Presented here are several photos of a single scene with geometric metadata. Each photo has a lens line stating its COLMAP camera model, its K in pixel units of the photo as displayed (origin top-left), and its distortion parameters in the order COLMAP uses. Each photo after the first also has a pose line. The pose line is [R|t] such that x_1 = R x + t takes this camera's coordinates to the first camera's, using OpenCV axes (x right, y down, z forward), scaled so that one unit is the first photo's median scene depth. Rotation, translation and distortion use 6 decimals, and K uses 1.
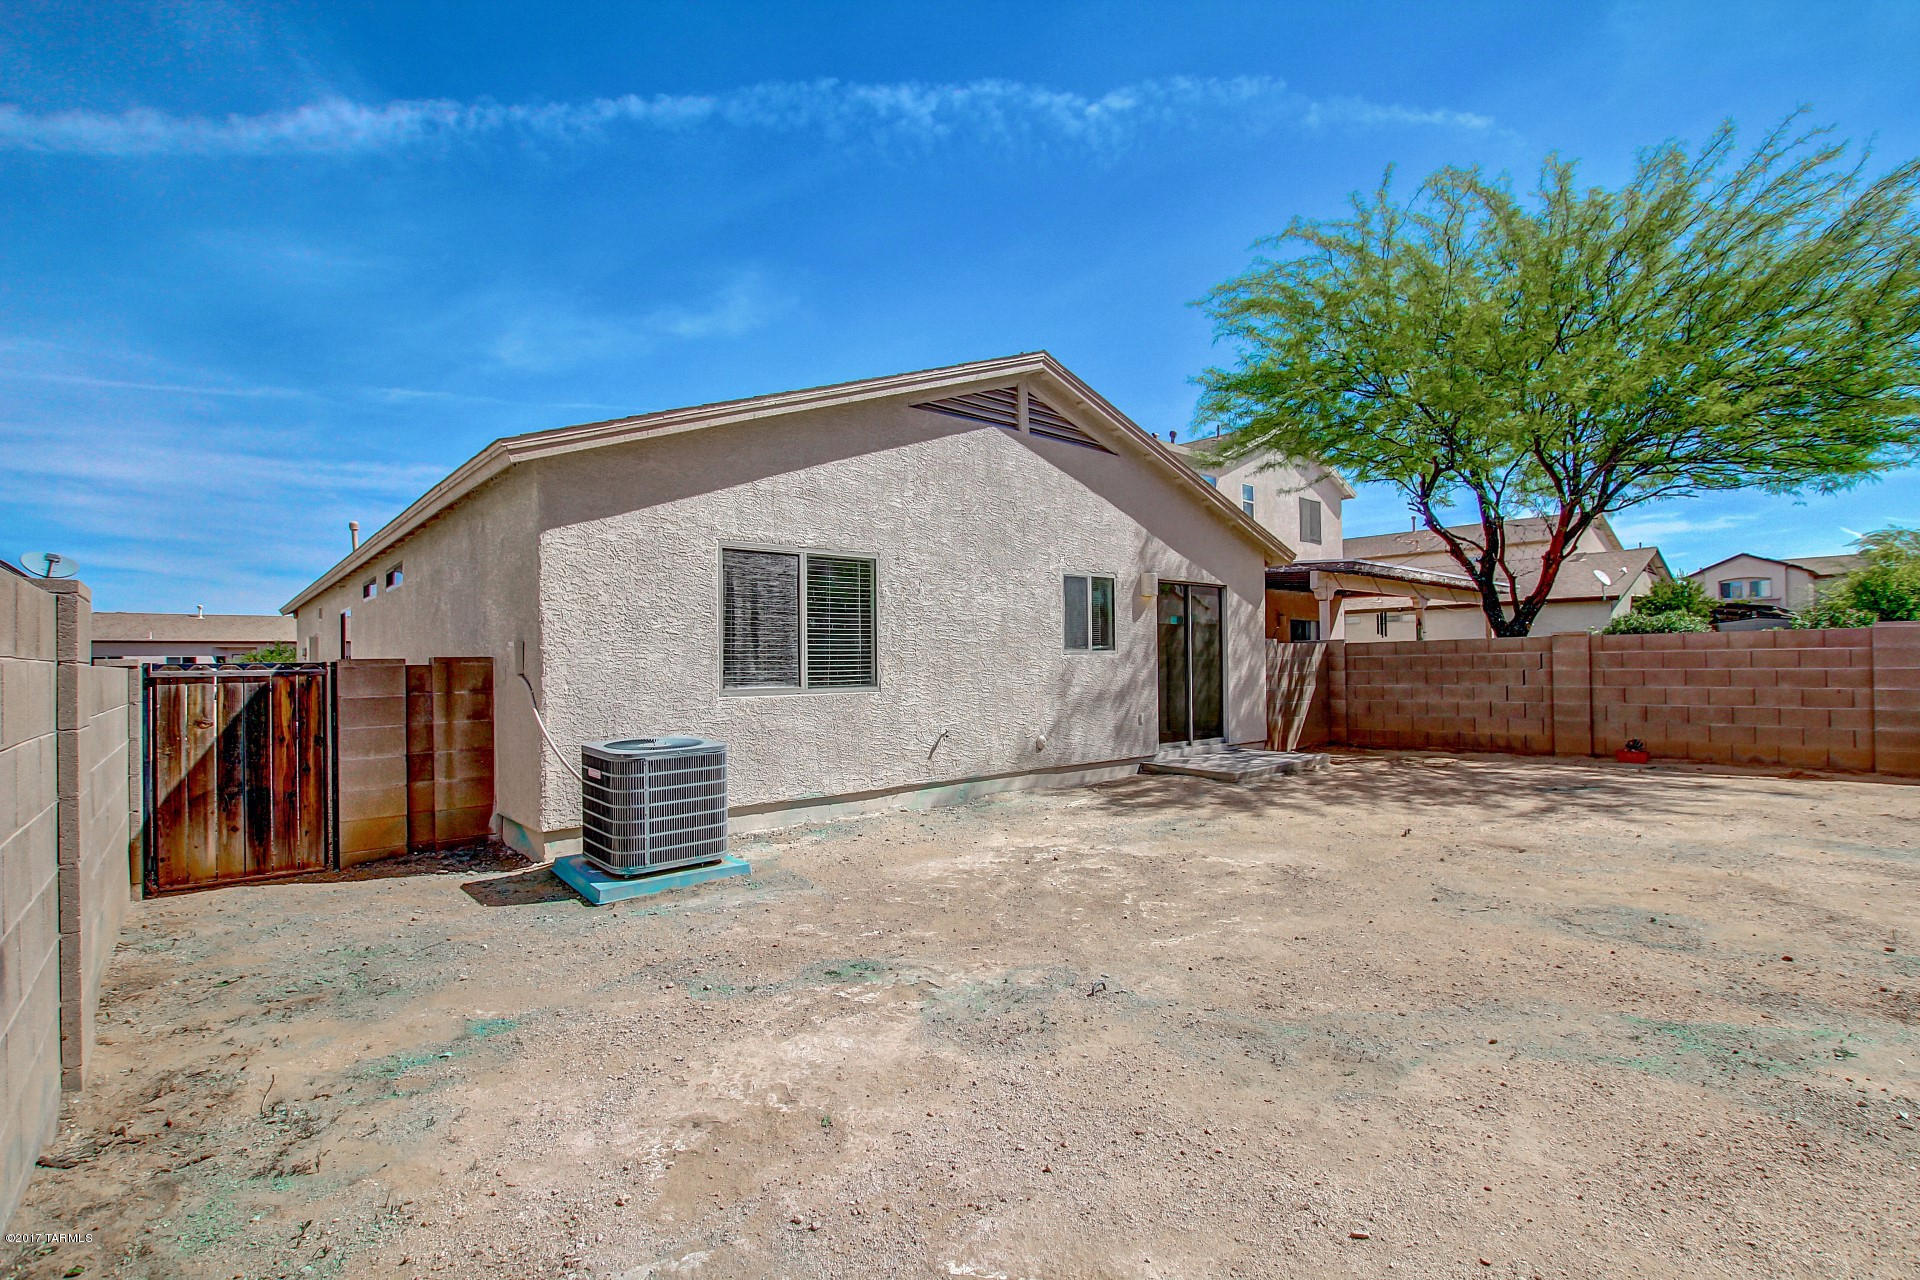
lens RADIAL K [[902.9, 0, 967.0], [0, 902.9, 651.1], [0, 0, 1]] dist [-0.025688, 0.000419]
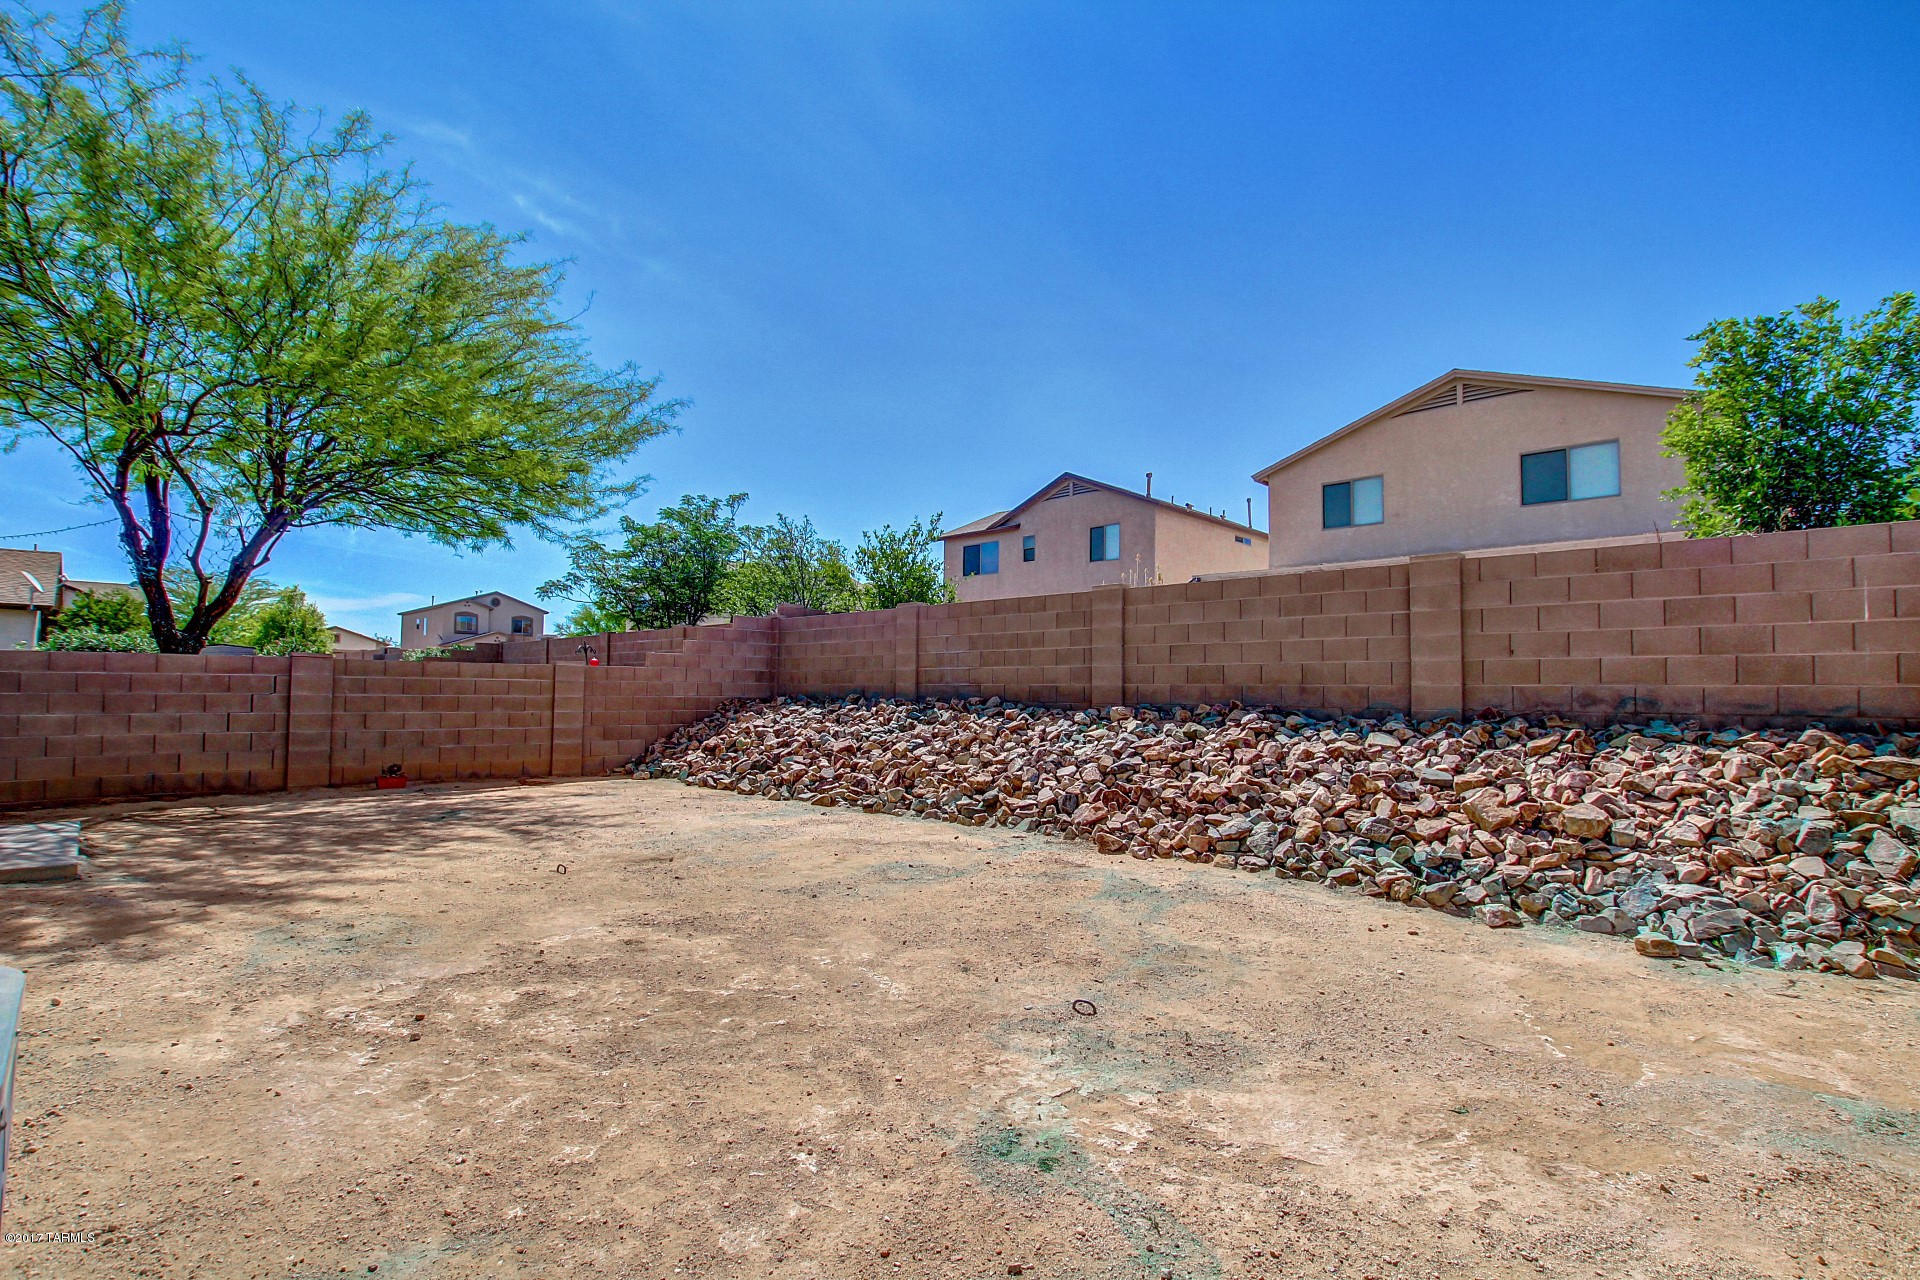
lens RADIAL K [[902.9, 0, 961.5], [0, 902.9, 639.2], [0, 0, 1]] dist [-0.025688, 0.000419]
pose [[-0.083662, 0.070796, 0.993976, -0.630860], [-0.024244, 0.997033, -0.073054, 0.031994], [-0.996199, -0.030210, -0.081698, 0.894255]]
